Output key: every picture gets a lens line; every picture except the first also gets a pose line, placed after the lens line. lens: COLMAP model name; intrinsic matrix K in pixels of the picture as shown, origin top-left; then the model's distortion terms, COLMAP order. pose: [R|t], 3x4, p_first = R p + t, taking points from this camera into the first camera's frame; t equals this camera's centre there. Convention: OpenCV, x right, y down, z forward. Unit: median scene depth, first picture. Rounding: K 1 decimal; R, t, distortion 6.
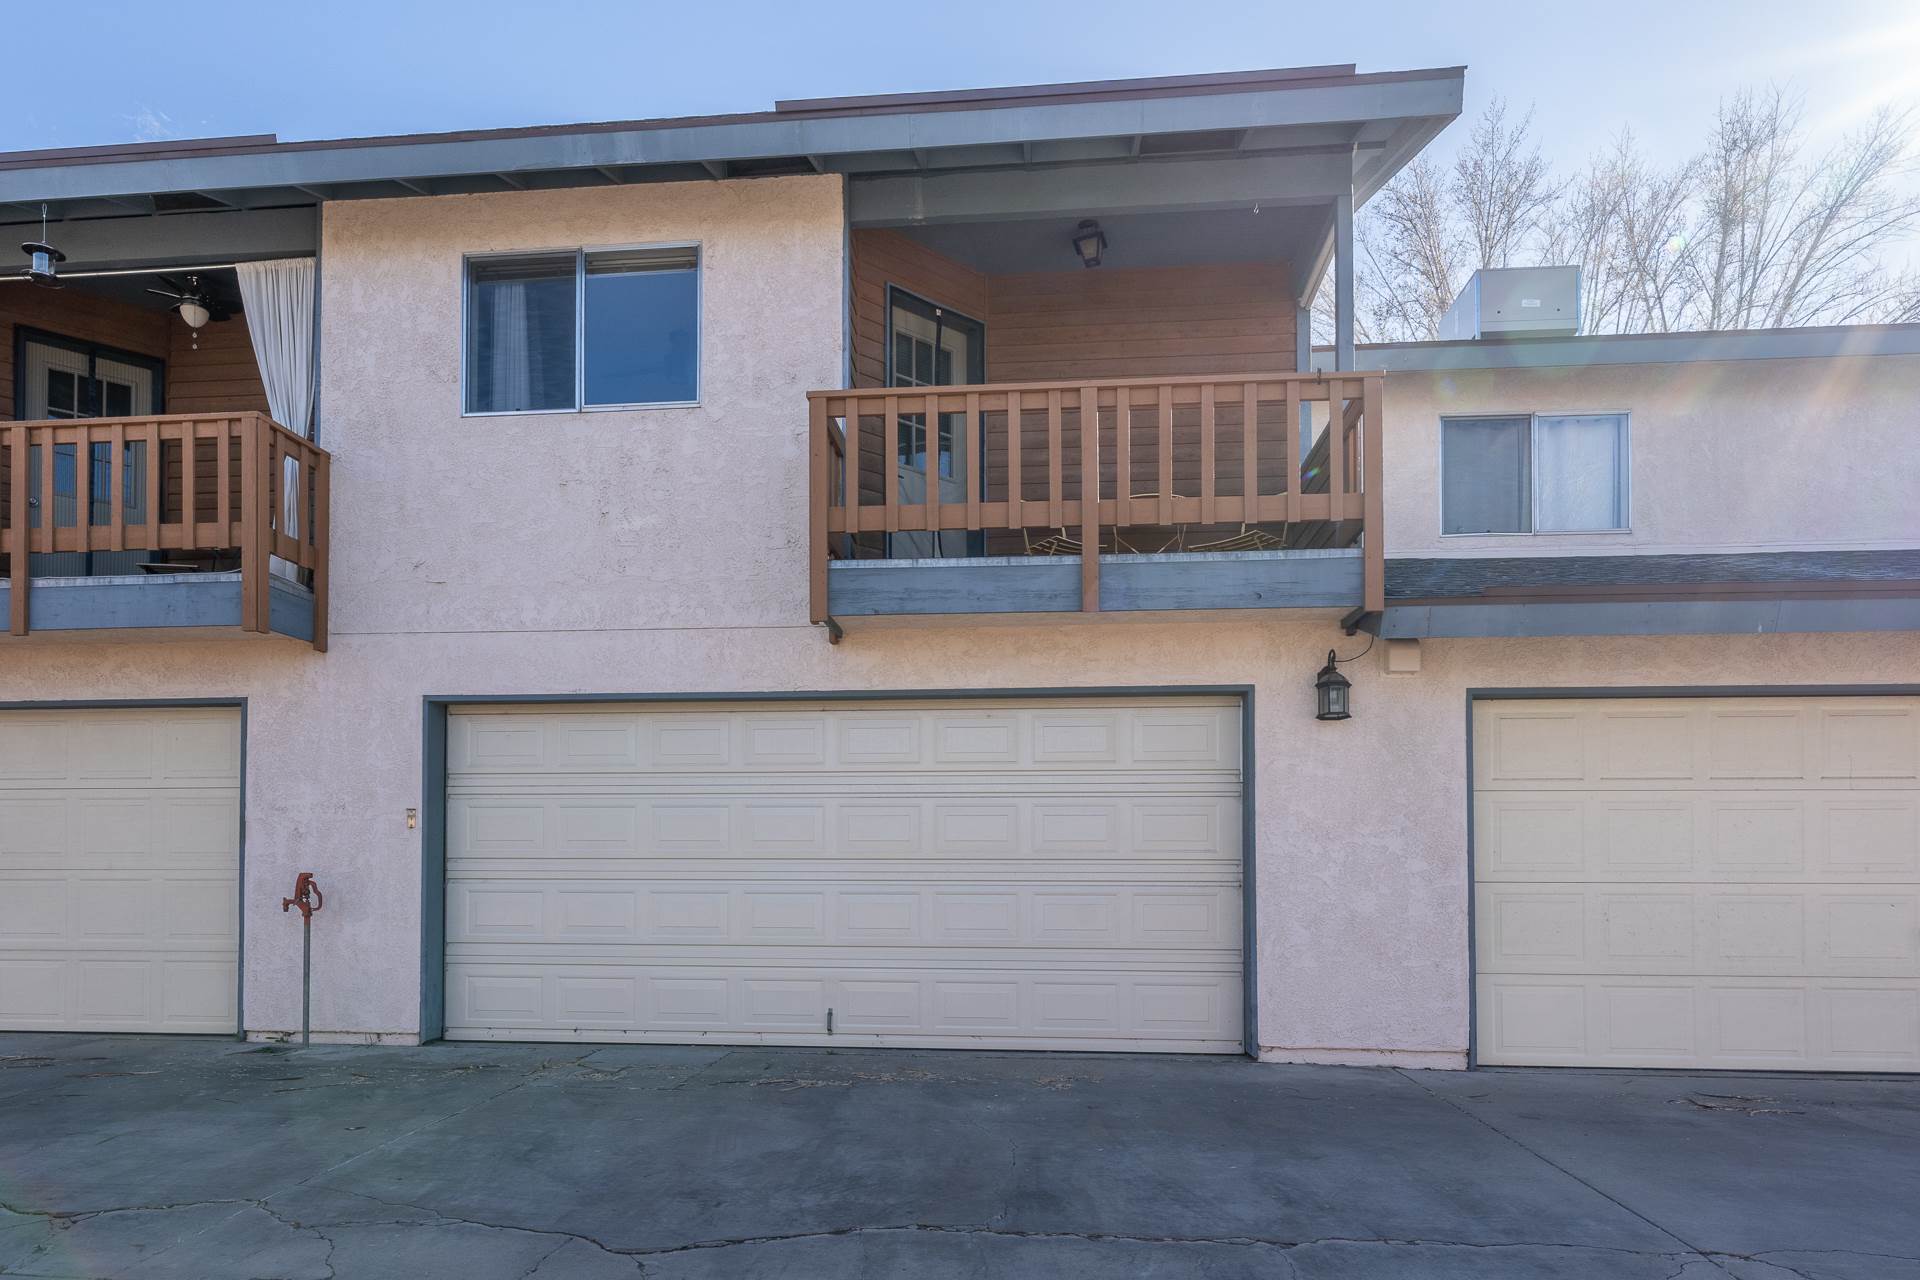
lens RADIAL K [[1059.6, 0, 959.5], [0, 1059.6, 747.8], [0, 0, 1]] dist [-0.000648, -0.000574]
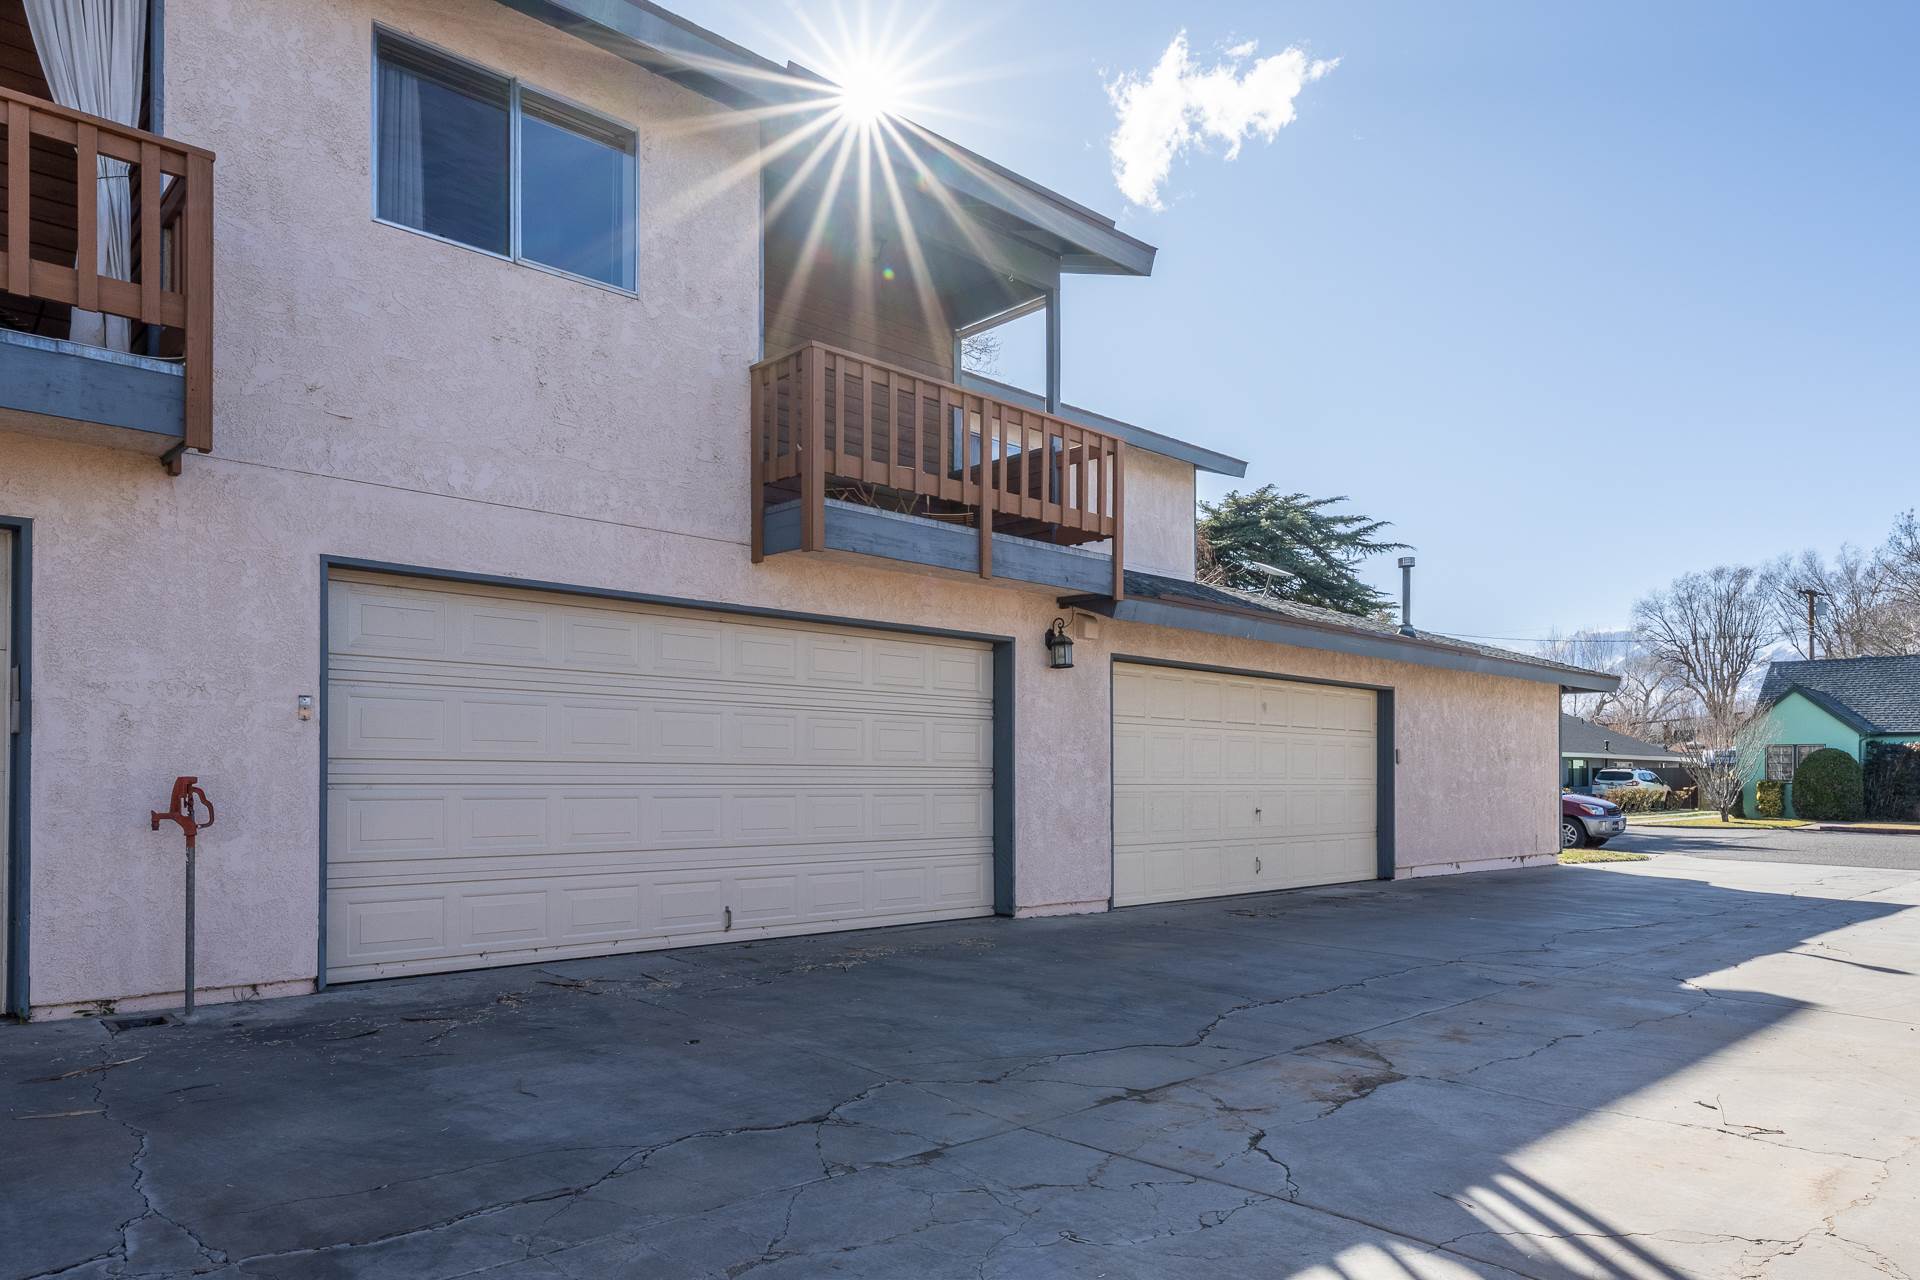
lens RADIAL K [[1124.1, 0, 935.7], [0, 1124.1, 614.3], [0, 0, 1]] dist [0.003723, -0.000281]
pose [[0.695793, 0.104859, 0.710546, -0.787808], [-0.087924, 0.994280, -0.060633, 0.006540], [-0.712840, -0.020286, 0.701033, 0.072482]]
